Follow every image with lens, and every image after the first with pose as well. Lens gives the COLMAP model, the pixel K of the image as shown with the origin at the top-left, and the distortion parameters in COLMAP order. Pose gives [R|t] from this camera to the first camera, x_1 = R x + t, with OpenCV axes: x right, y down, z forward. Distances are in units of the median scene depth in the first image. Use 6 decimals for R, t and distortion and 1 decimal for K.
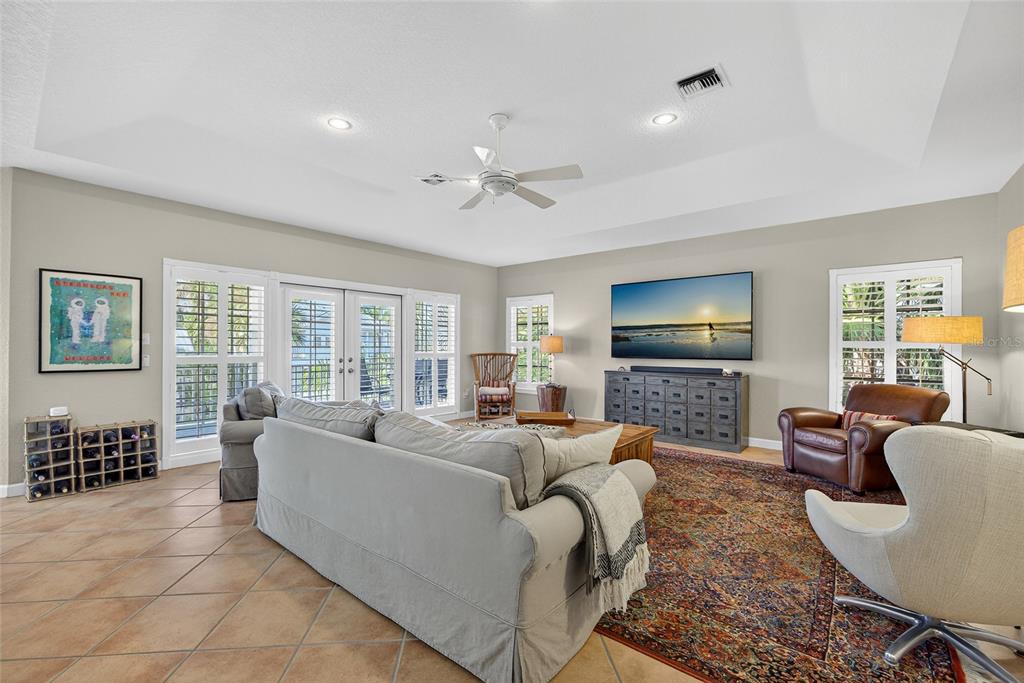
lens RADIAL K [[430.9, 0, 509.2], [0, 430.9, 342.2], [0, 0, 1]] dist [-0.002887, -0.000133]
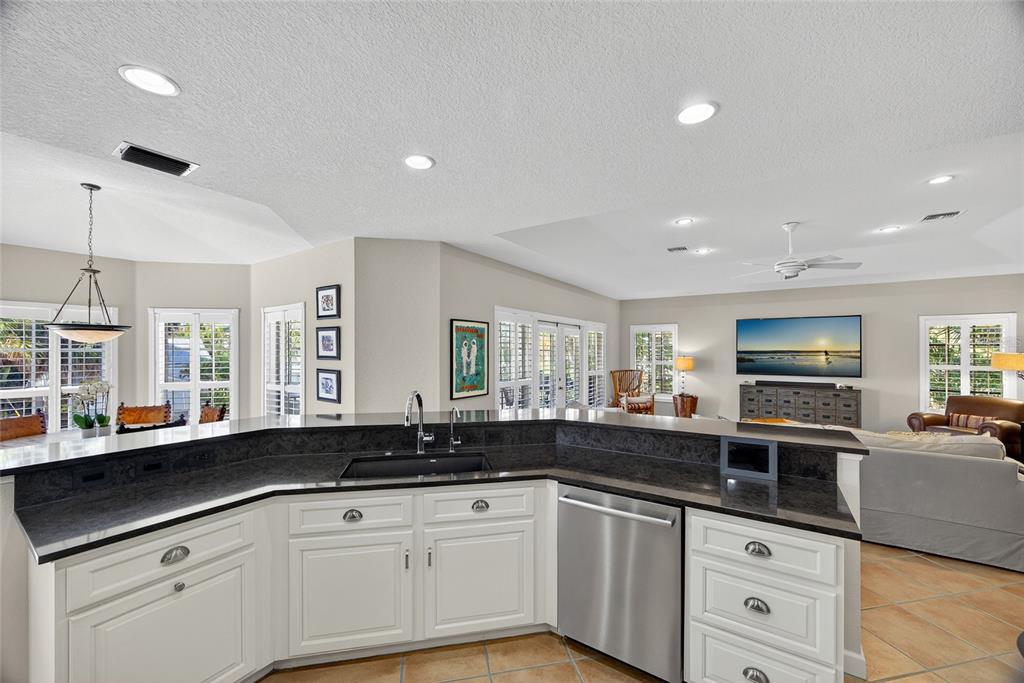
lens RADIAL K [[393.2, 0, 513.0], [0, 393.2, 345.4], [0, 0, 1]] dist [0.000612, 0.000071]
pose [[0.991815, -0.000025, 0.127686, -0.719013], [0.000368, 0.999996, -0.002667, -0.060073], [-0.127686, 0.002692, 0.991811, -0.133417]]
